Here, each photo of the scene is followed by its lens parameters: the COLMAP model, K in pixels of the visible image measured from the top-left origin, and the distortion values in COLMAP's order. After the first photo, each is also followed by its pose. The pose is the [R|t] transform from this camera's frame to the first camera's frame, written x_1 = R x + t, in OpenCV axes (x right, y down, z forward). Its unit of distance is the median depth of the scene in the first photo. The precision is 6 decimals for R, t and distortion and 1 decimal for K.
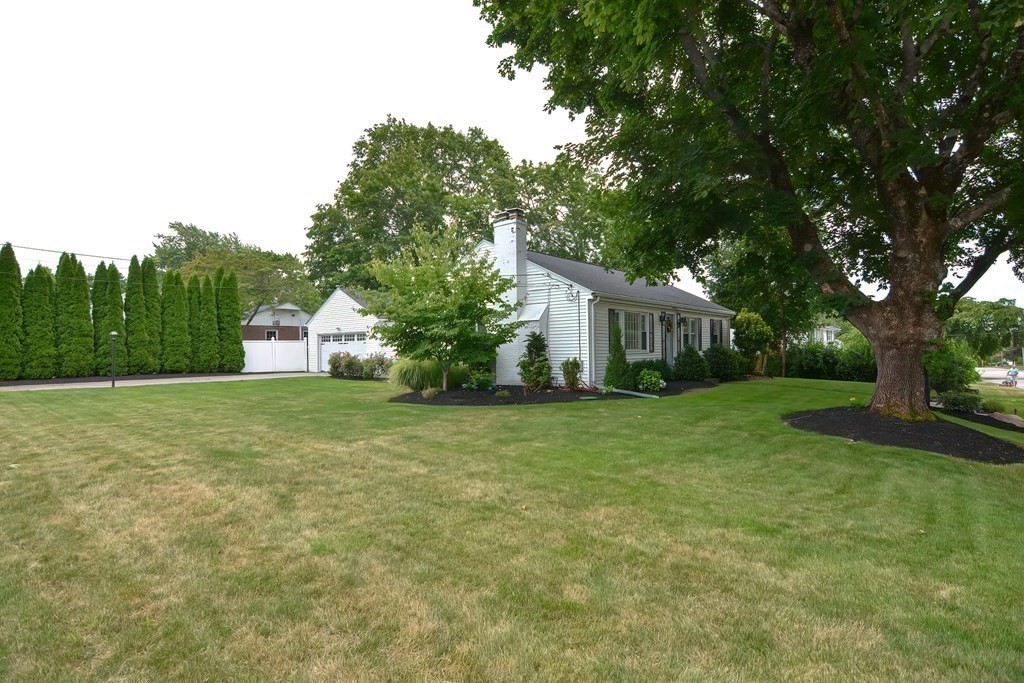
lens RADIAL K [[496.9, 0, 508.6], [0, 496.9, 344.3], [0, 0, 1]] dist [-0.023327, -0.000283]
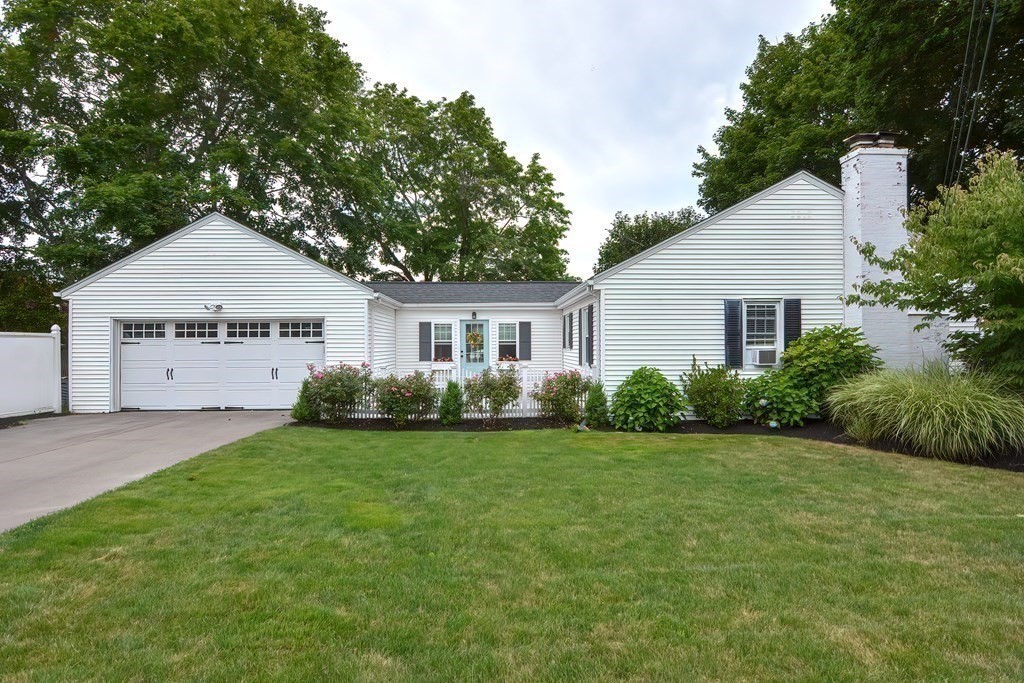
lens RADIAL K [[496.9, 0, 508.6], [0, 496.9, 344.3], [0, 0, 1]] dist [-0.023327, -0.000283]
pose [[0.741516, -0.007898, 0.670889, -0.414285], [-0.003332, 0.999875, 0.015453, -0.006178], [-0.670927, -0.013694, 0.741397, 0.481932]]
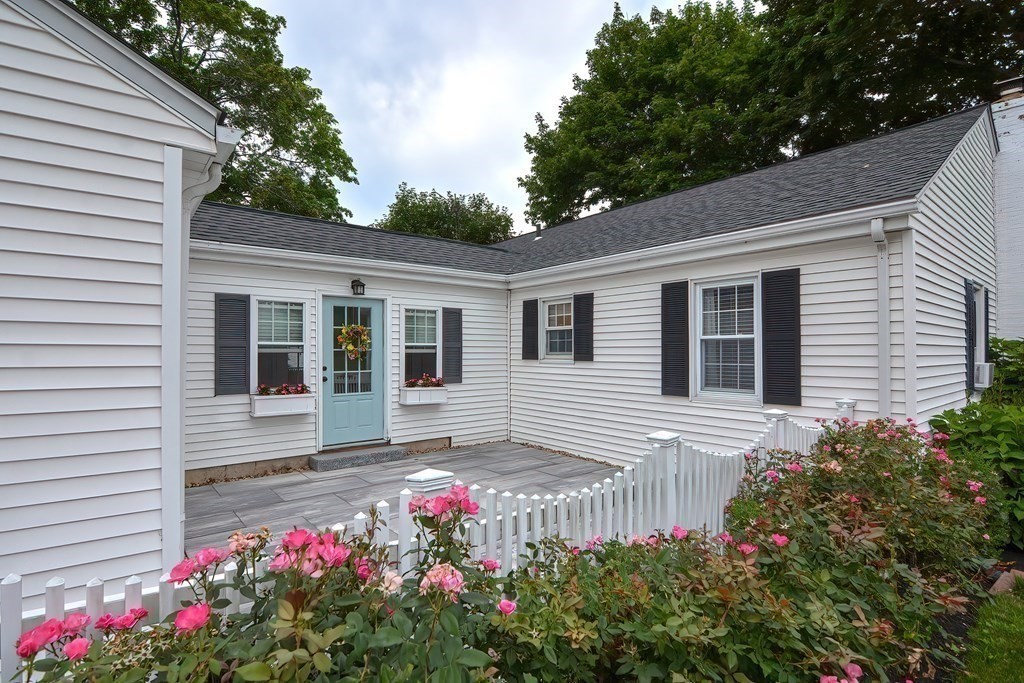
lens RADIAL K [[496.9, 0, 508.6], [0, 496.9, 344.3], [0, 0, 1]] dist [-0.023327, -0.000283]
pose [[0.195509, 0.007654, 0.980672, -0.317716], [-0.017030, 0.999845, -0.004409, -0.002291], [-0.980554, -0.015839, 0.195609, 0.744207]]
